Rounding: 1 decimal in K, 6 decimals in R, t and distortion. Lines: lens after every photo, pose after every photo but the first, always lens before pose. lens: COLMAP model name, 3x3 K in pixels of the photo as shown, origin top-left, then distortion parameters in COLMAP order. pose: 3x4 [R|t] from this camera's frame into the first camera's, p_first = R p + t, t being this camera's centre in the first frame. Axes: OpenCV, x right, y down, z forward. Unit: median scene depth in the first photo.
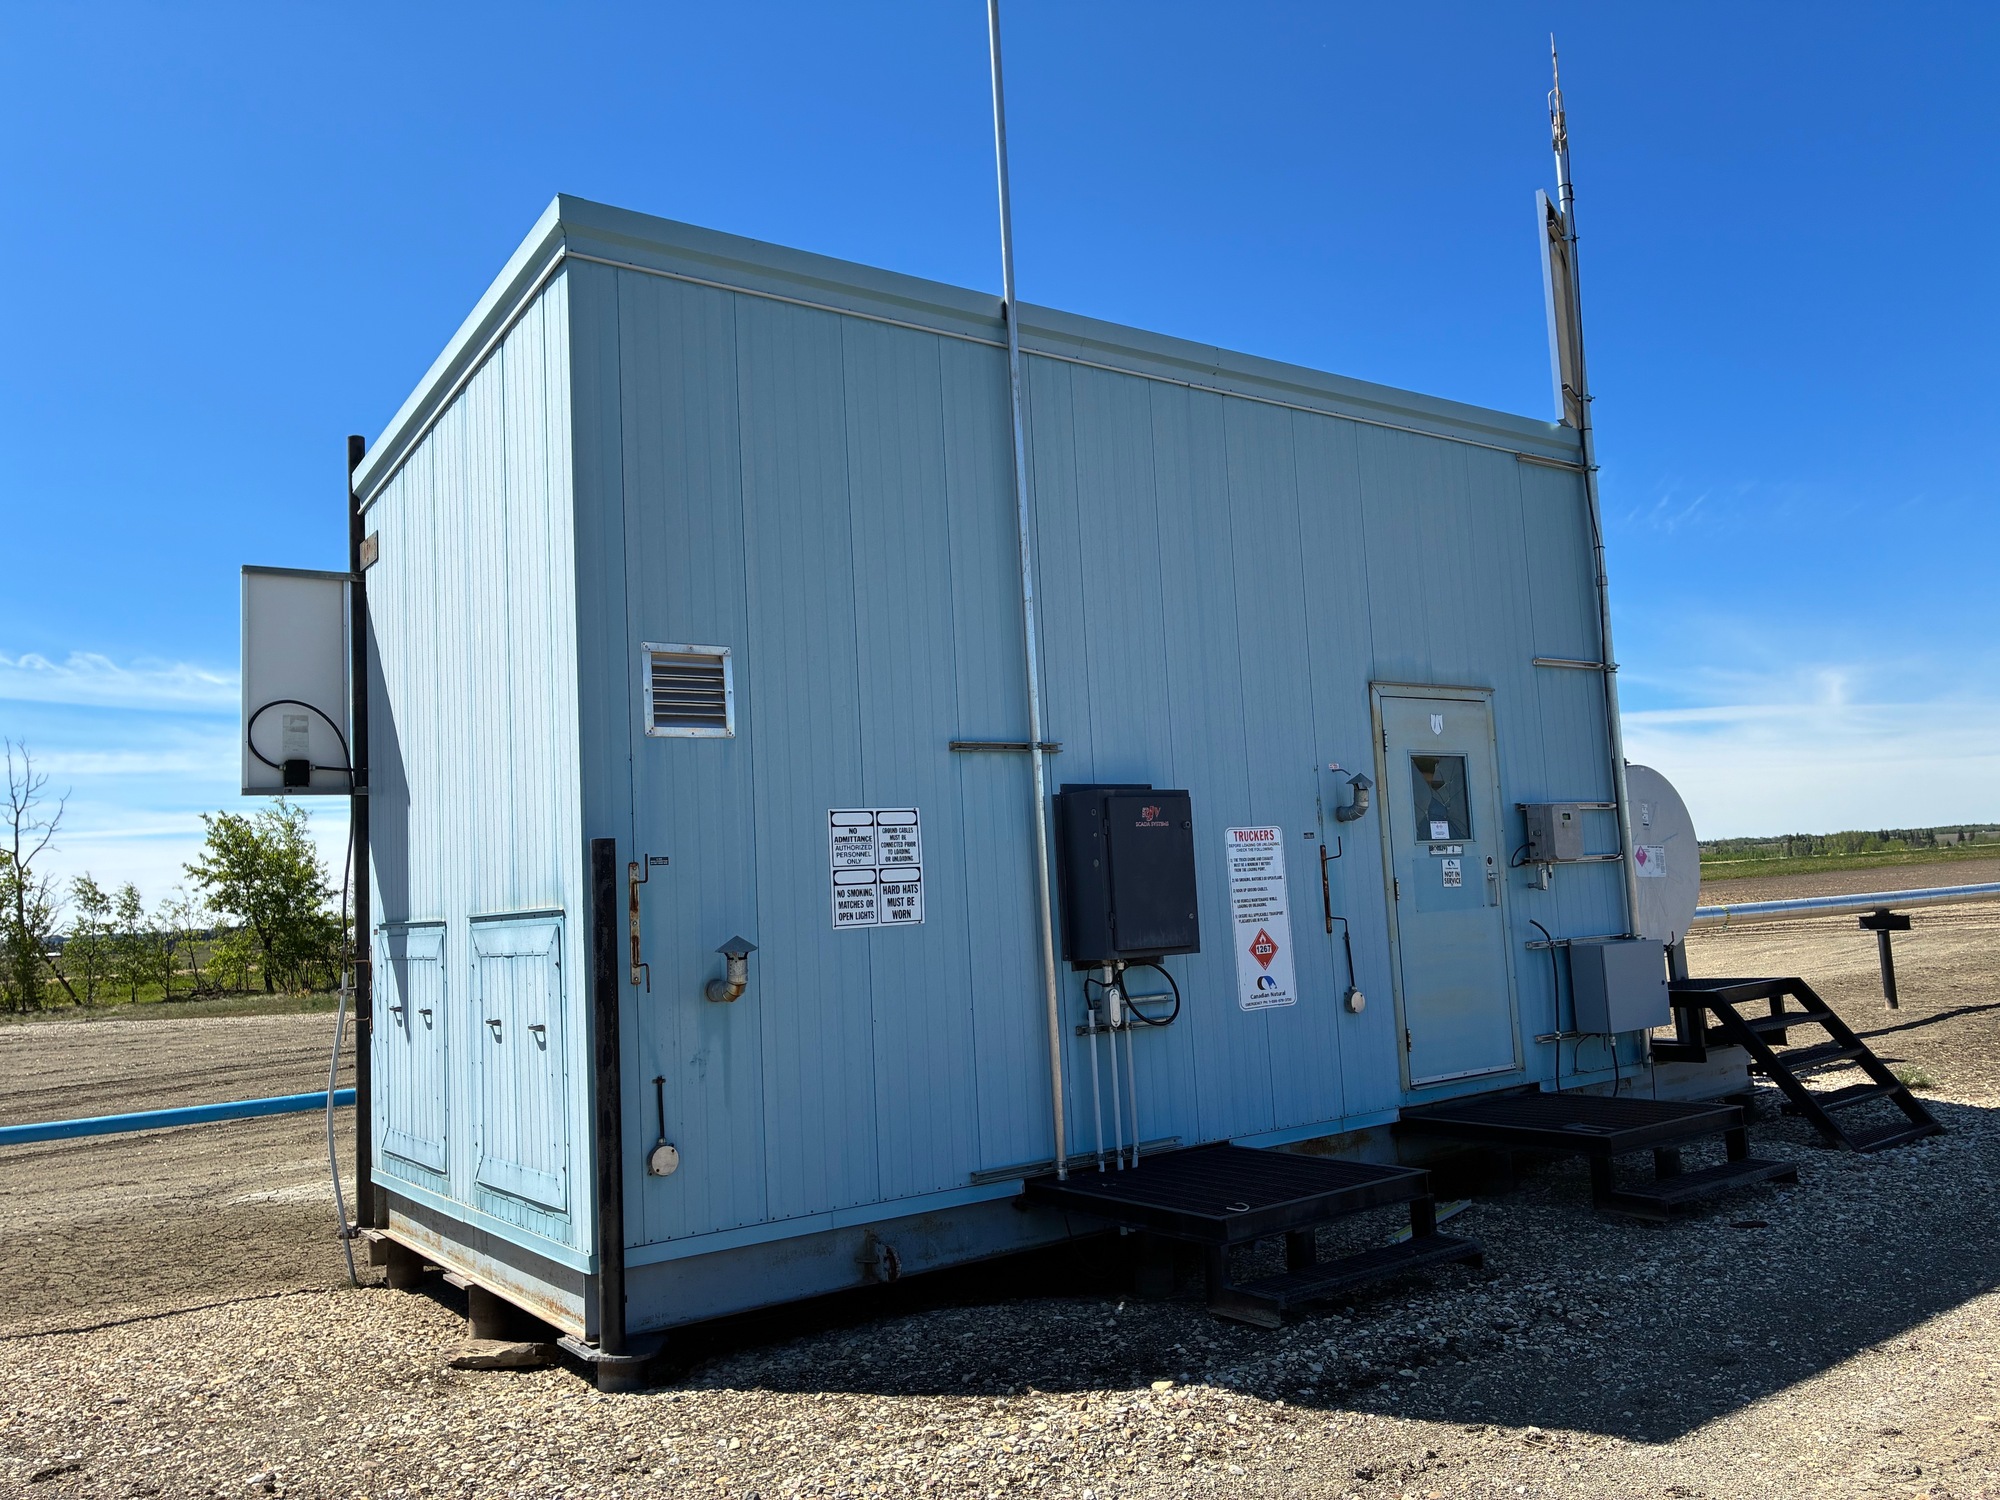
lens RADIAL K [[1511.9, 0, 989.7], [0, 1511.9, 739.4], [0, 0, 1]] dist [0.064584, -0.084777]
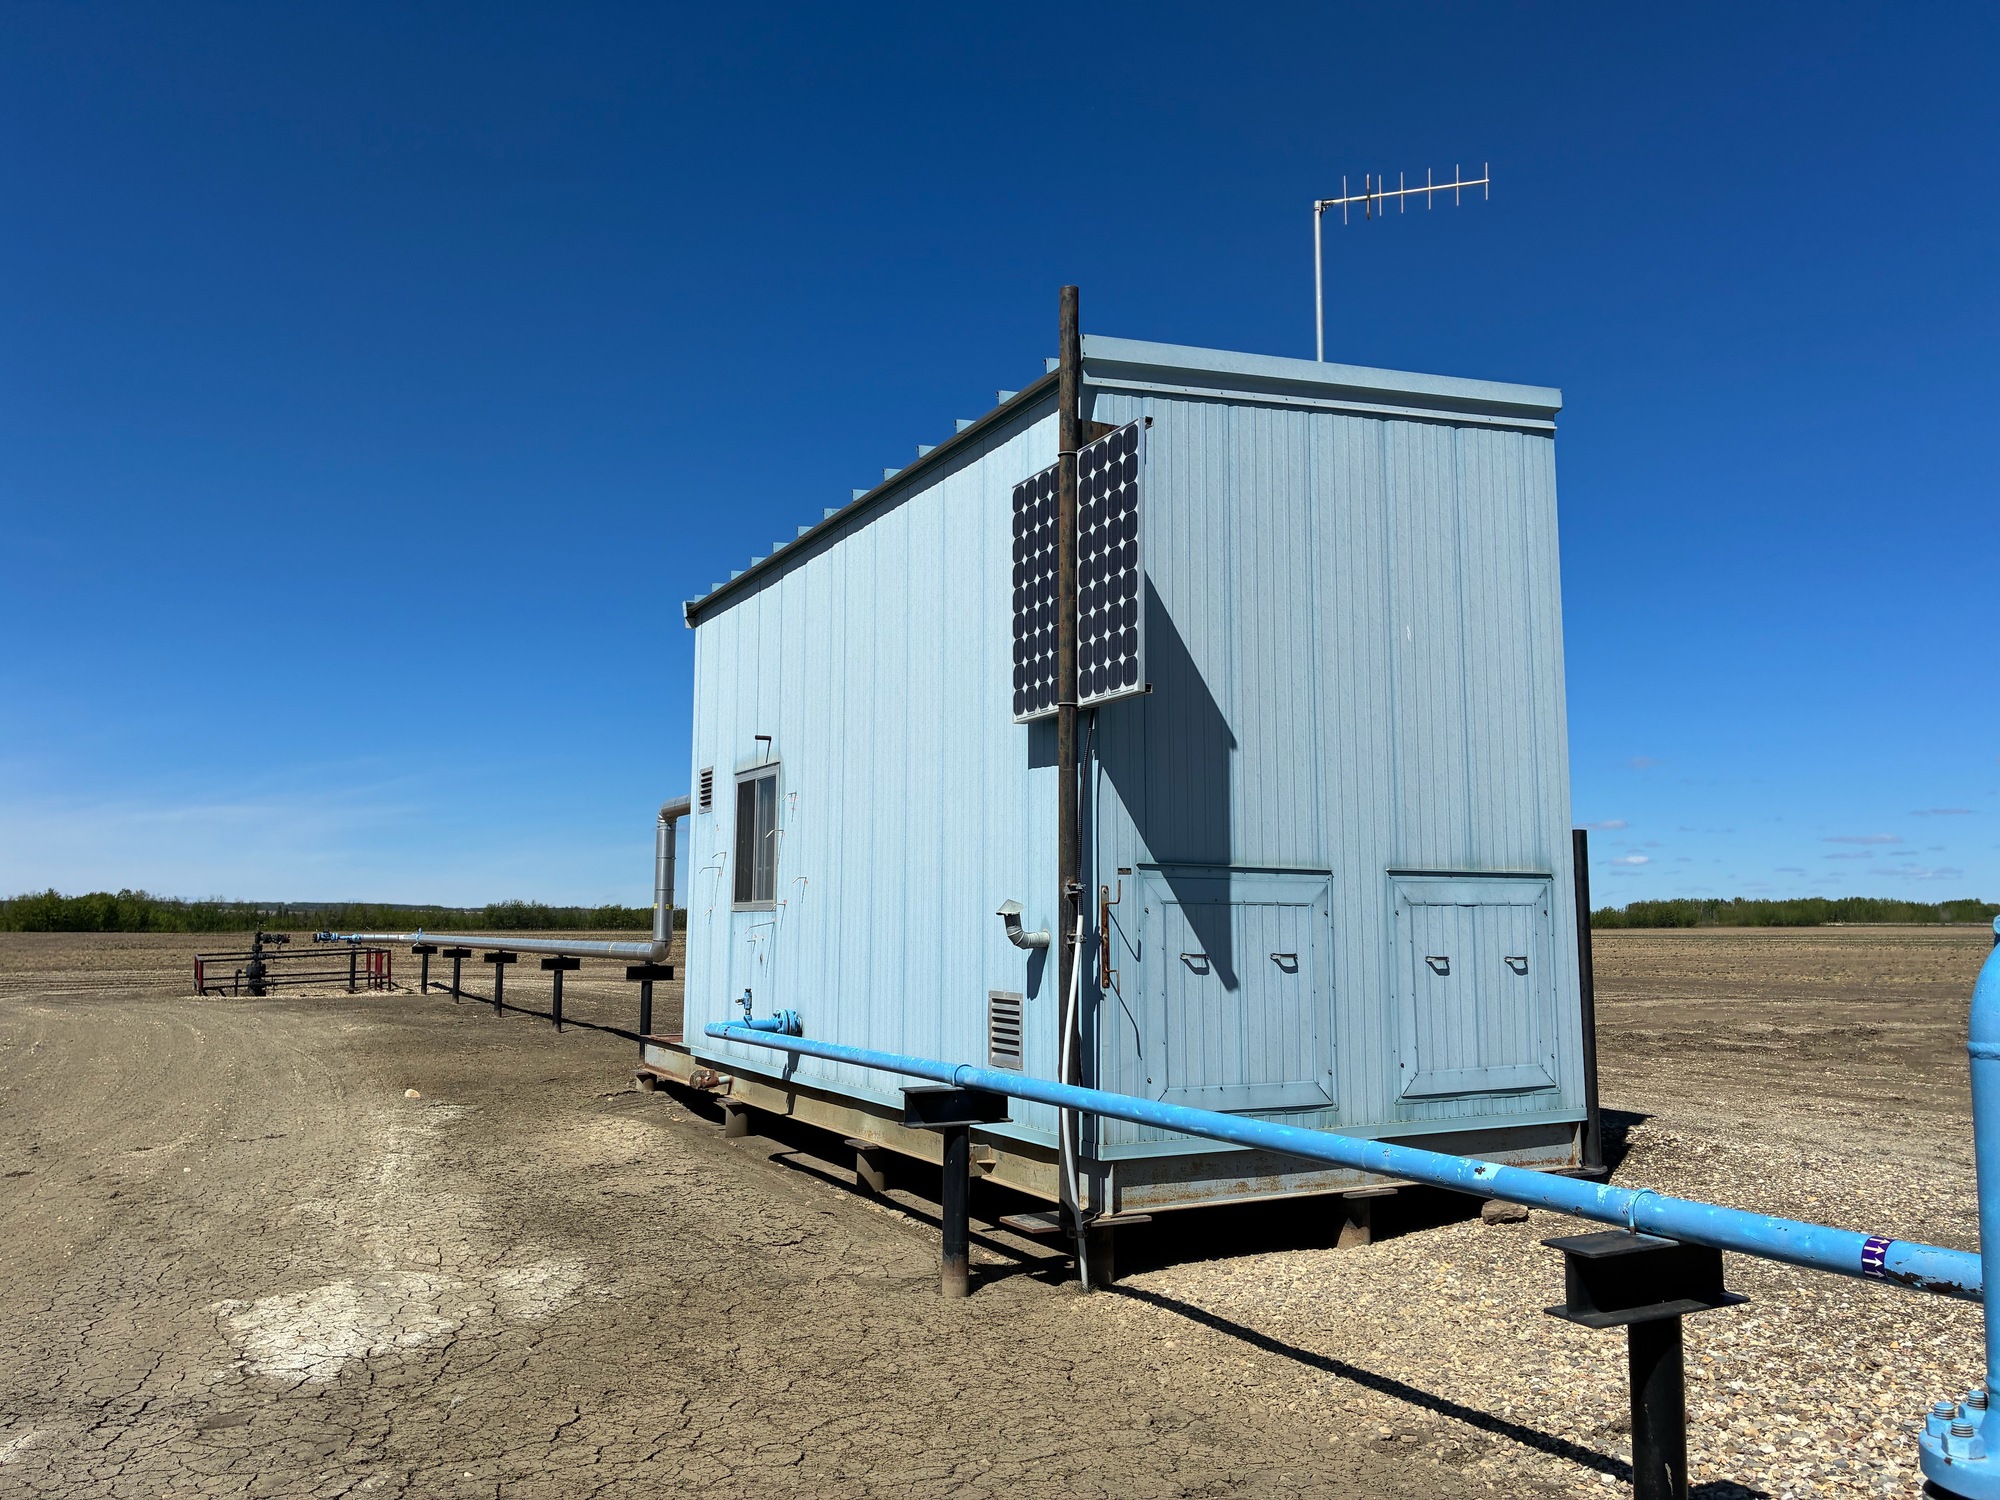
lens RADIAL K [[1511.9, 0, 1000.7], [0, 1511.9, 748.1], [0, 0, 1]] dist [0.064584, -0.084777]
pose [[0.137097, 0.168163, 0.976179, -1.703497], [-0.110377, 0.981941, -0.153654, 0.263330], [-0.984389, -0.086683, 0.153183, 1.254850]]
